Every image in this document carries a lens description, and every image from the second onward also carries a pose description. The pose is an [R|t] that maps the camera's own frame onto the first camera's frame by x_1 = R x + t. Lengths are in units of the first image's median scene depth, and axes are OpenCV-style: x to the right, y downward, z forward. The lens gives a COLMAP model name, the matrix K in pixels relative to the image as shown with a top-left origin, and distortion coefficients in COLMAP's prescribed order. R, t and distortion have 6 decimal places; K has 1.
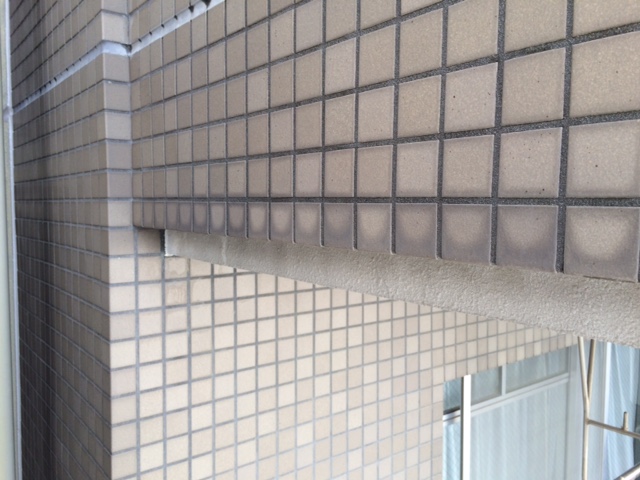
lens RADIAL K [[560.7, 0, 321.5], [0, 560.7, 240.4], [0, 0, 1]] dist [0.071483, -0.124035]
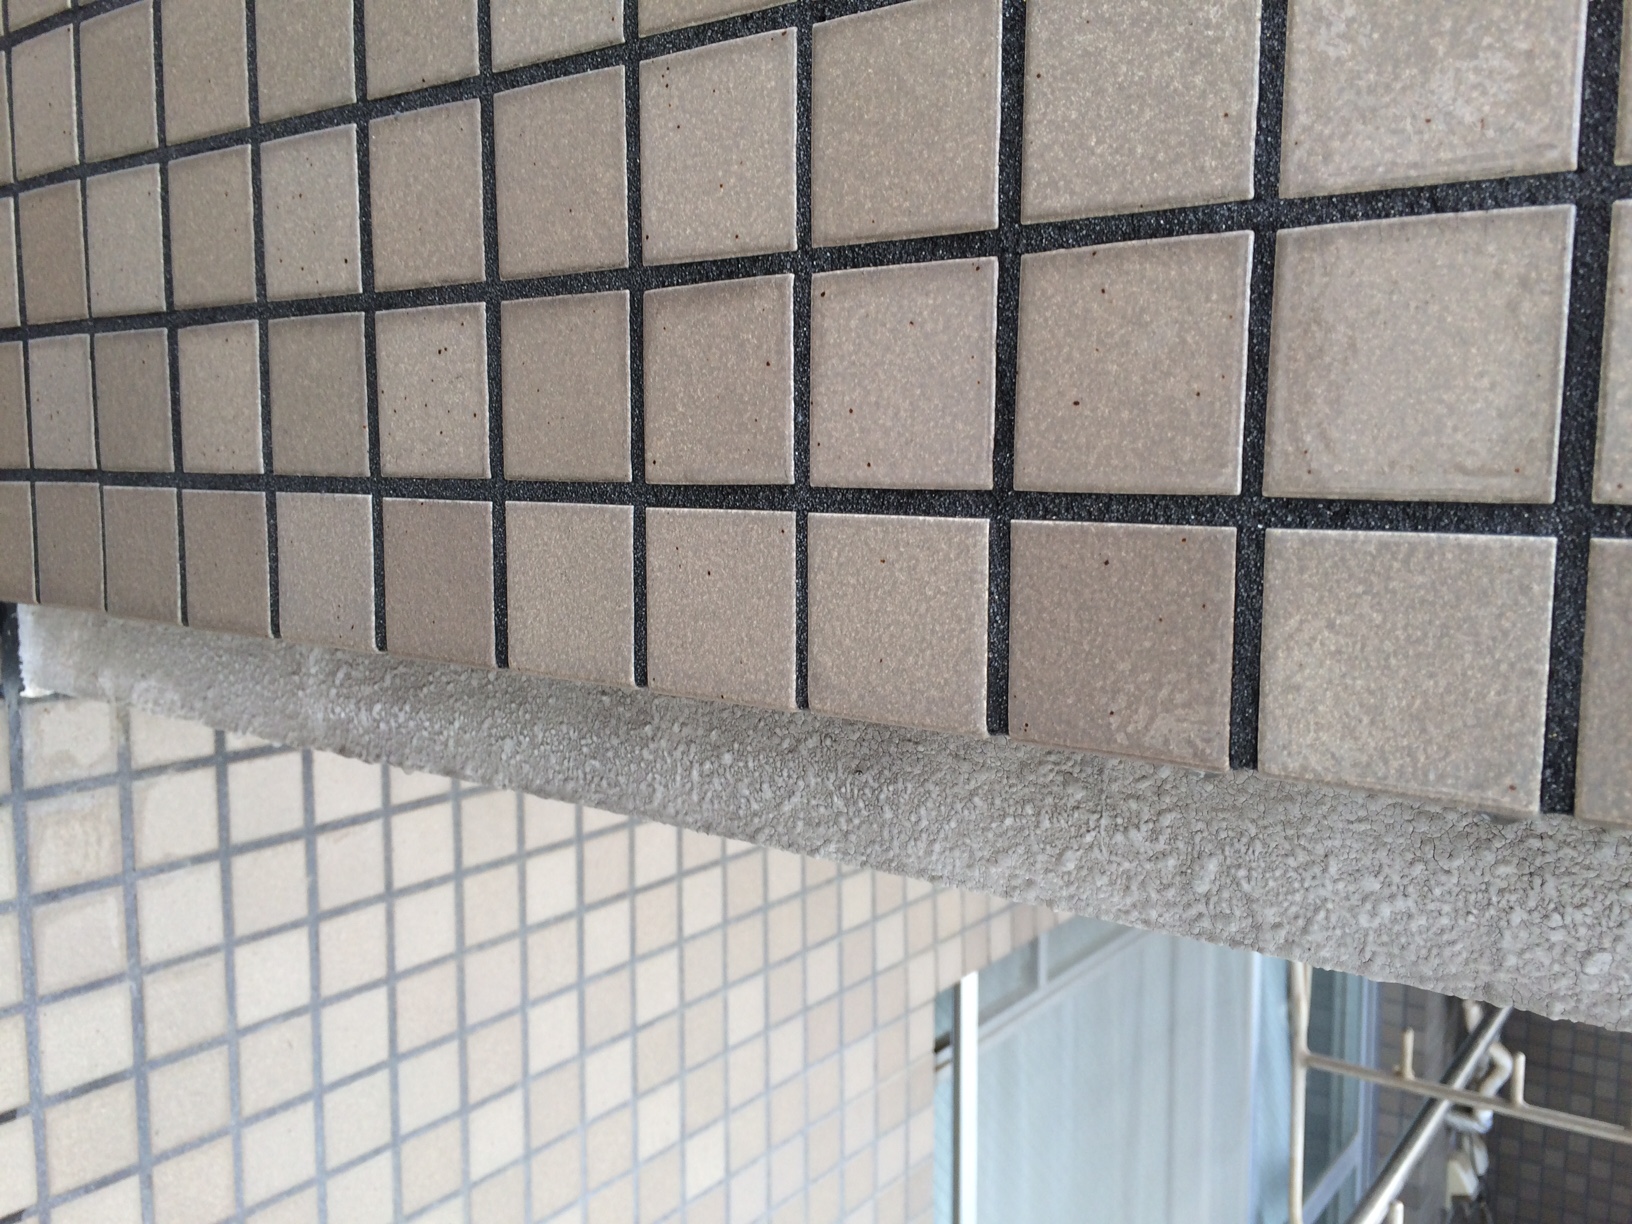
lens RADIAL K [[1429.8, 0, 833.7], [0, 1429.8, 607.6], [0, 0, 1]] dist [0.071483, -0.124035]
pose [[0.965205, -0.026674, 0.260129, -0.087340], [0.015712, 0.998902, 0.044131, -0.031070], [-0.261020, -0.038508, 0.964565, 0.264350]]
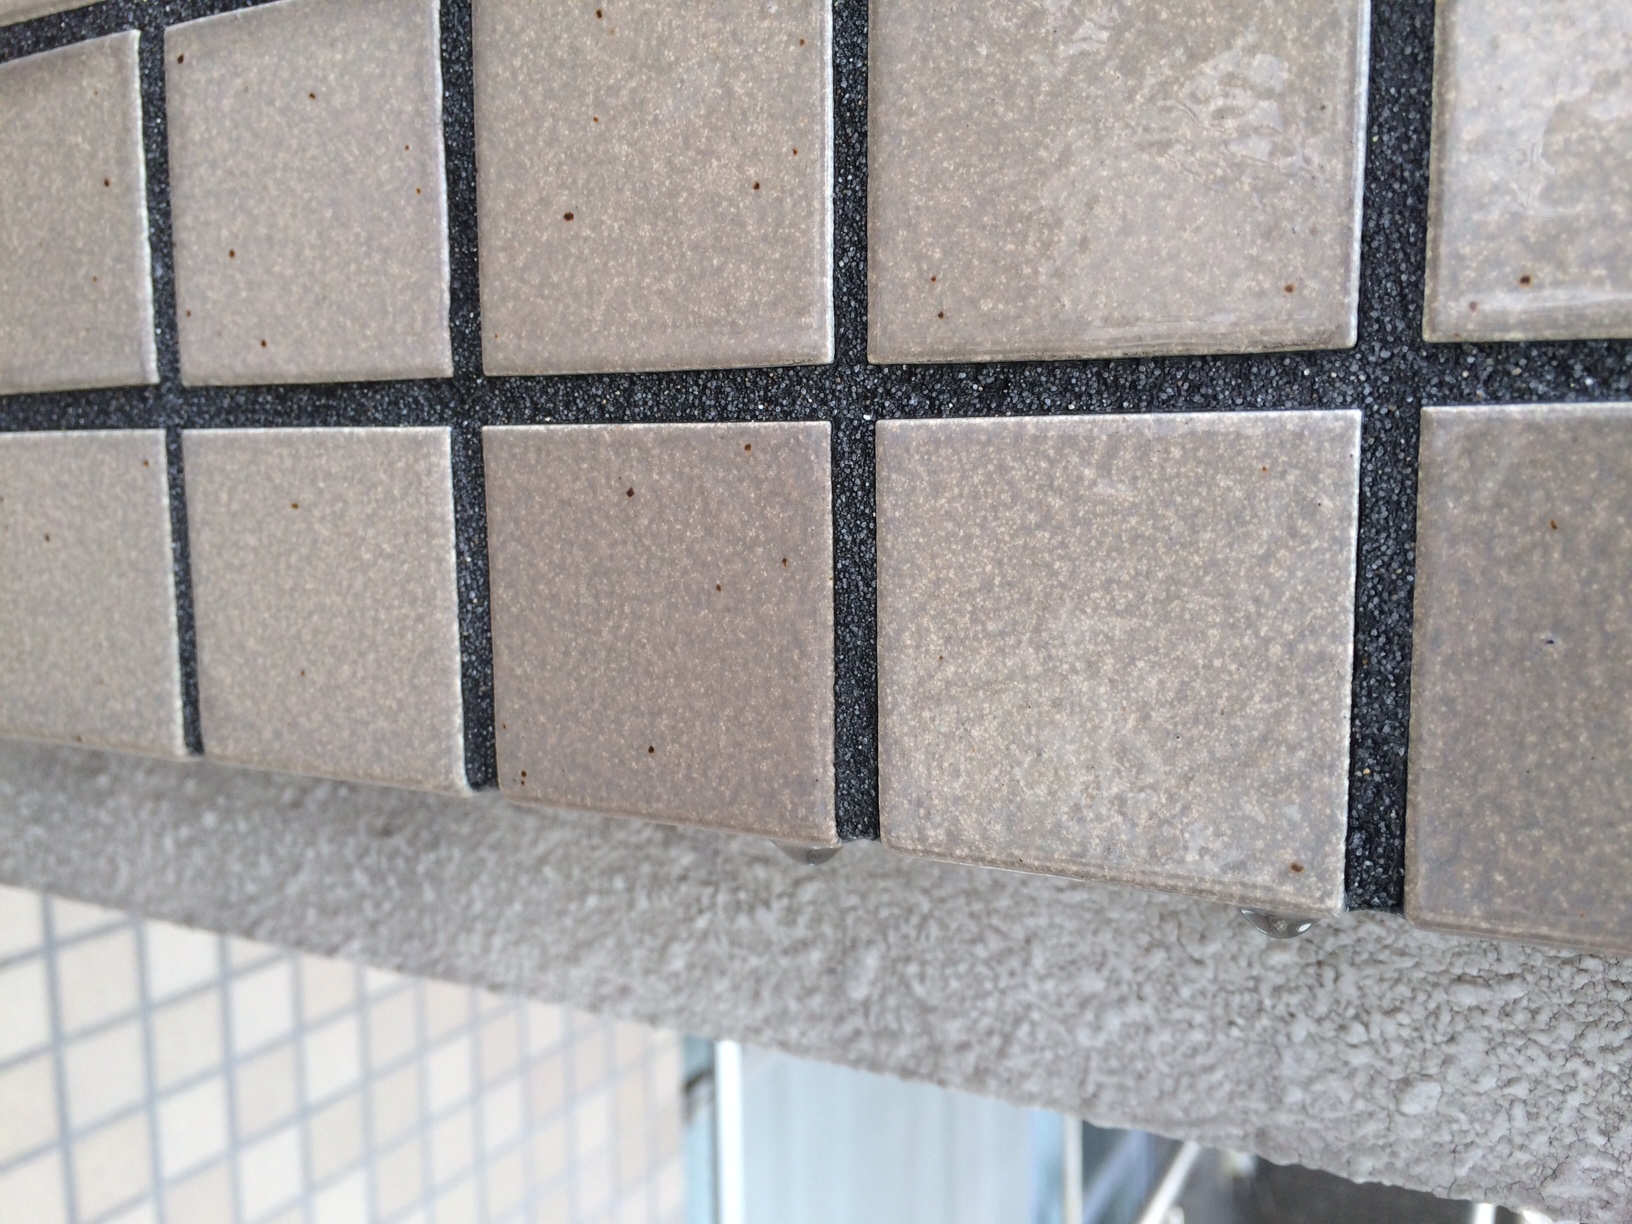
lens RADIAL K [[1429.8, 0, 852.7], [0, 1429.8, 595.7], [0, 0, 1]] dist [0.071483, -0.124035]
pose [[0.910549, -0.049255, 0.410457, -0.015333], [0.035573, 0.998529, 0.040909, -0.021758], [-0.411869, -0.022648, 0.910962, 0.352011]]
